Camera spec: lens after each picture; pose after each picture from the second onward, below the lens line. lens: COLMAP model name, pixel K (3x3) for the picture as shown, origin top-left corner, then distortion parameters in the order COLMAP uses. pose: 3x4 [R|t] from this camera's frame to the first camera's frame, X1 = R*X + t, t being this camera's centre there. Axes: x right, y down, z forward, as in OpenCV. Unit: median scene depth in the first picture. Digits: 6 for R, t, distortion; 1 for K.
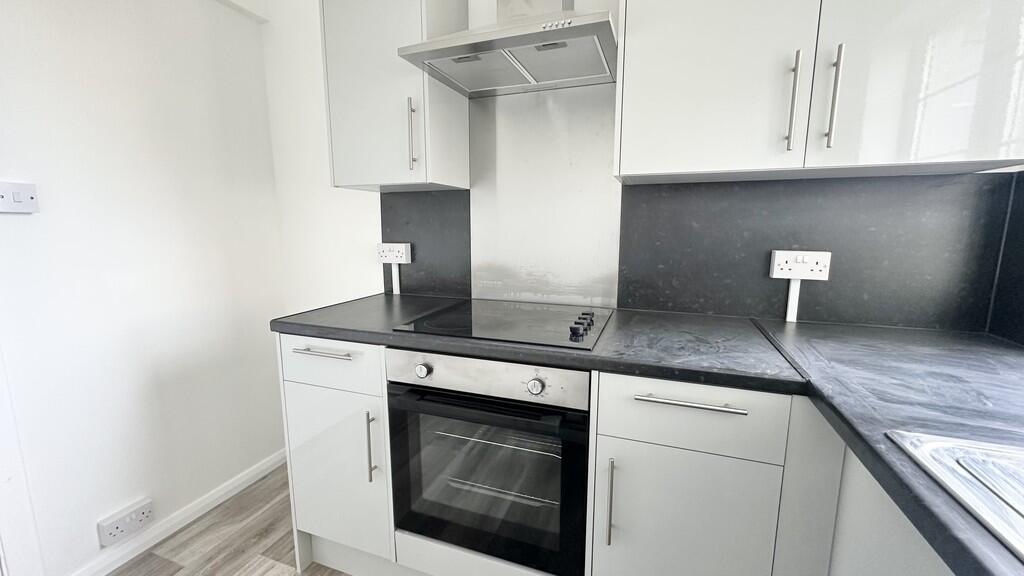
lens RADIAL K [[417.0, 0, 512.0], [0, 417.0, 288.0], [0, 0, 1]] dist [0.000797, -0.000011]
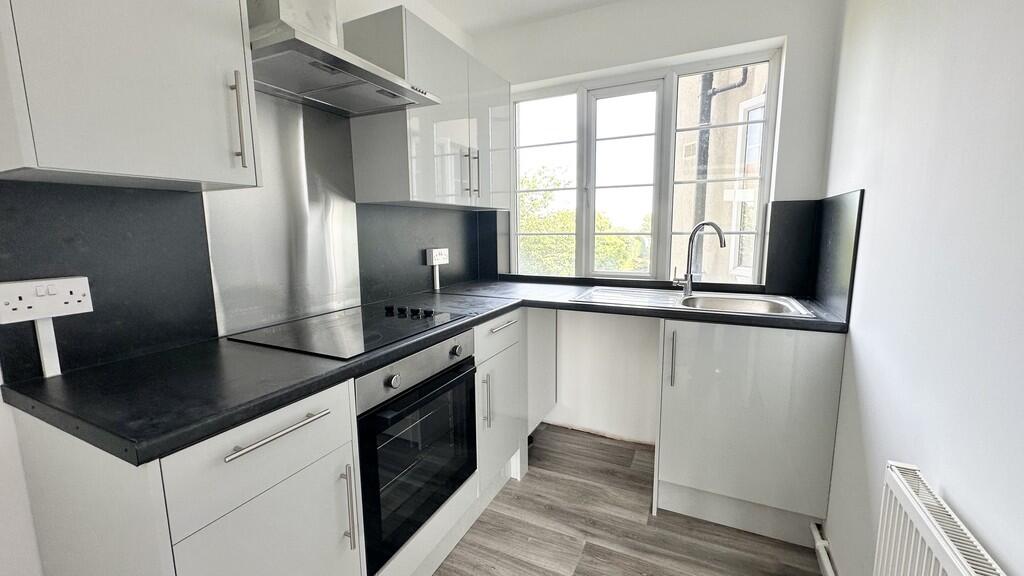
lens RADIAL K [[410.0, 0, 512.0], [0, 410.0, 288.0], [0, 0, 1]] dist [0.000511, -0.000255]
pose [[0.087455, -0.131727, 0.987421, -0.834575], [0.180838, 0.976848, 0.114300, -0.055450], [-0.979617, 0.168567, 0.109251, 0.434163]]
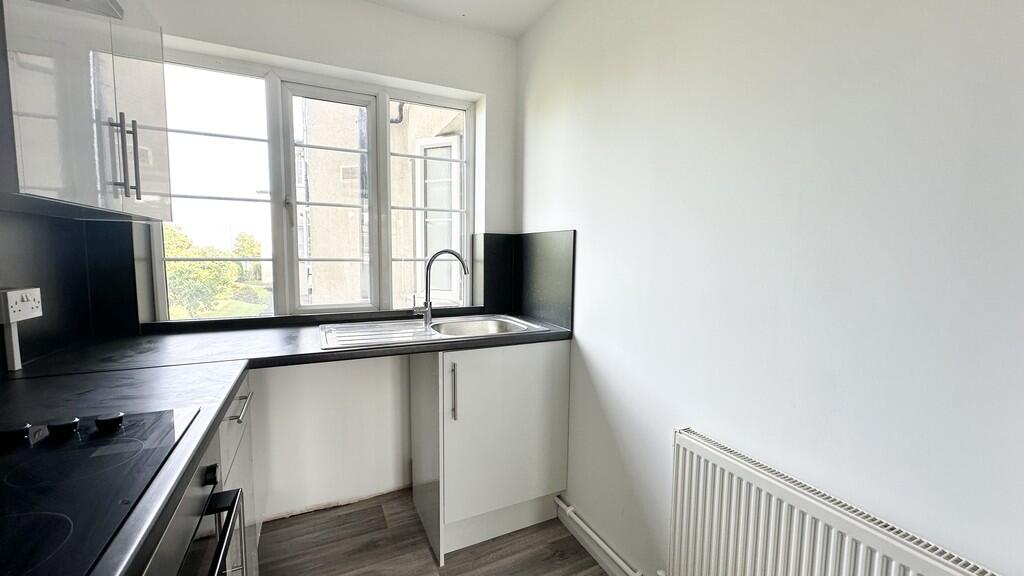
lens RADIAL K [[410.0, 0, 512.0], [0, 410.0, 288.0], [0, 0, 1]] dist [0.000511, -0.000255]
pose [[-0.725469, -0.059337, 0.685692, -0.564946], [0.114451, 0.972004, 0.205204, -0.123906], [-0.678672, 0.227347, -0.698368, 0.729332]]
